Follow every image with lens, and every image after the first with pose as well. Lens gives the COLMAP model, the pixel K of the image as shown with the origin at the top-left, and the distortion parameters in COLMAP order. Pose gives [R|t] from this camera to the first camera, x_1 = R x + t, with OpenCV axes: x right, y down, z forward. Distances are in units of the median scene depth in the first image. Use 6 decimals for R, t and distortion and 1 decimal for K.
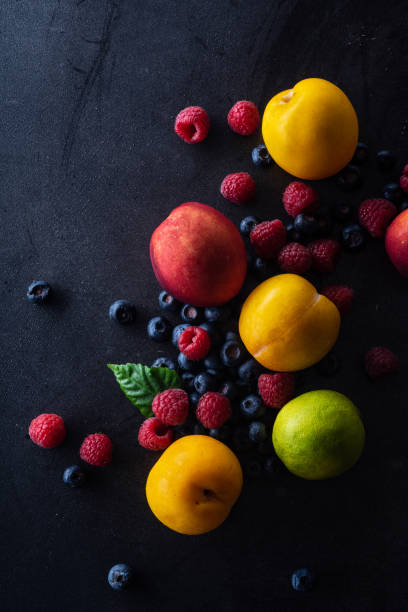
lens RADIAL K [[1841.1, 0, 204.0], [0, 1841.1, 306.0], [0, 0, 1]] dist [0.039209, 0.337088]
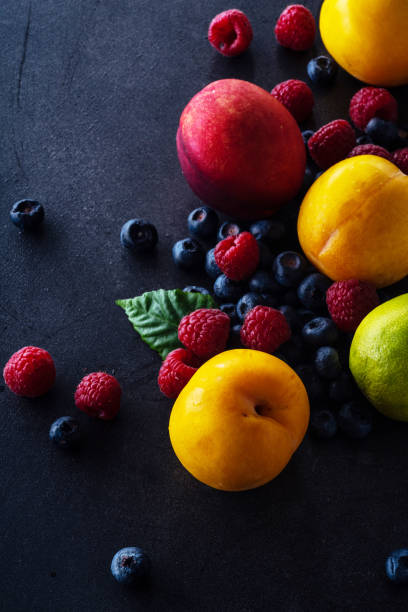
lens RADIAL K [[1841.1, 0, 204.0], [0, 1841.1, 306.0], [0, 0, 1]] dist [0.039209, 0.337088]
pose [[0.999995, -0.002807, -0.001066, -0.017299], [0.001933, 0.873556, -0.486719, 0.388737], [0.002297, 0.486715, 0.873558, 0.370317]]
